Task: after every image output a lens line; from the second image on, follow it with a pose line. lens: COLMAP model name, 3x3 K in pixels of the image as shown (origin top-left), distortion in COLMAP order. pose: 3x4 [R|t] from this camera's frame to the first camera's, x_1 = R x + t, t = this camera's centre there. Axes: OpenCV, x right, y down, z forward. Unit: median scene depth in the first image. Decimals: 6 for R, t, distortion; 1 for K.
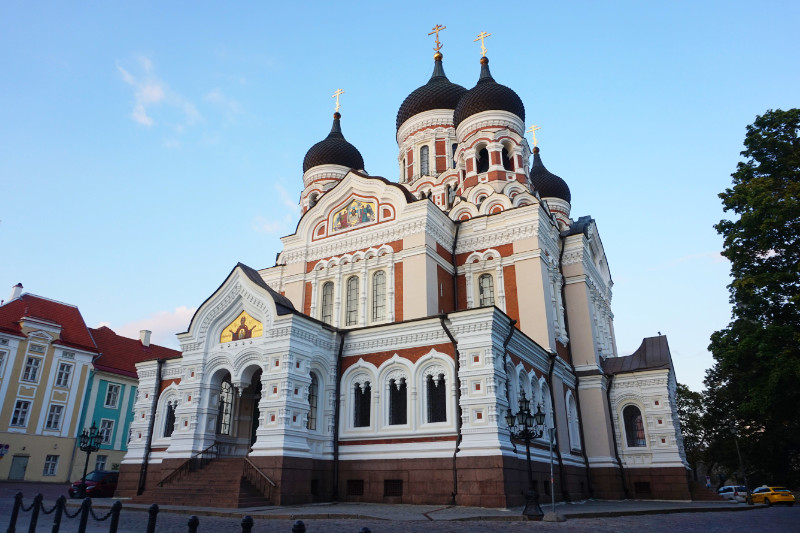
lens RADIAL K [[541.3, 0, 400.0], [0, 541.3, 266.5], [0, 0, 1]] dist [-0.057587, 0.060478]
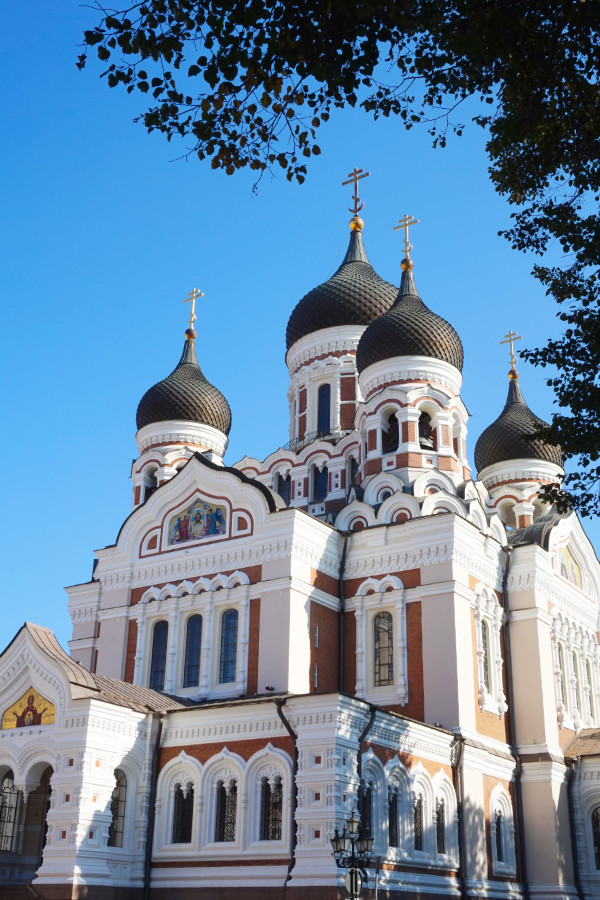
lens RADIAL K [[1052.5, 0, 324.6], [0, 1052.5, 449.2], [0, 0, 1]] dist [0.005013, 0.019181]
pose [[0.999119, -0.007727, -0.041237, 0.178762], [0.006290, 0.999372, -0.034867, -0.189249], [0.041481, 0.034577, 0.998541, -0.460543]]
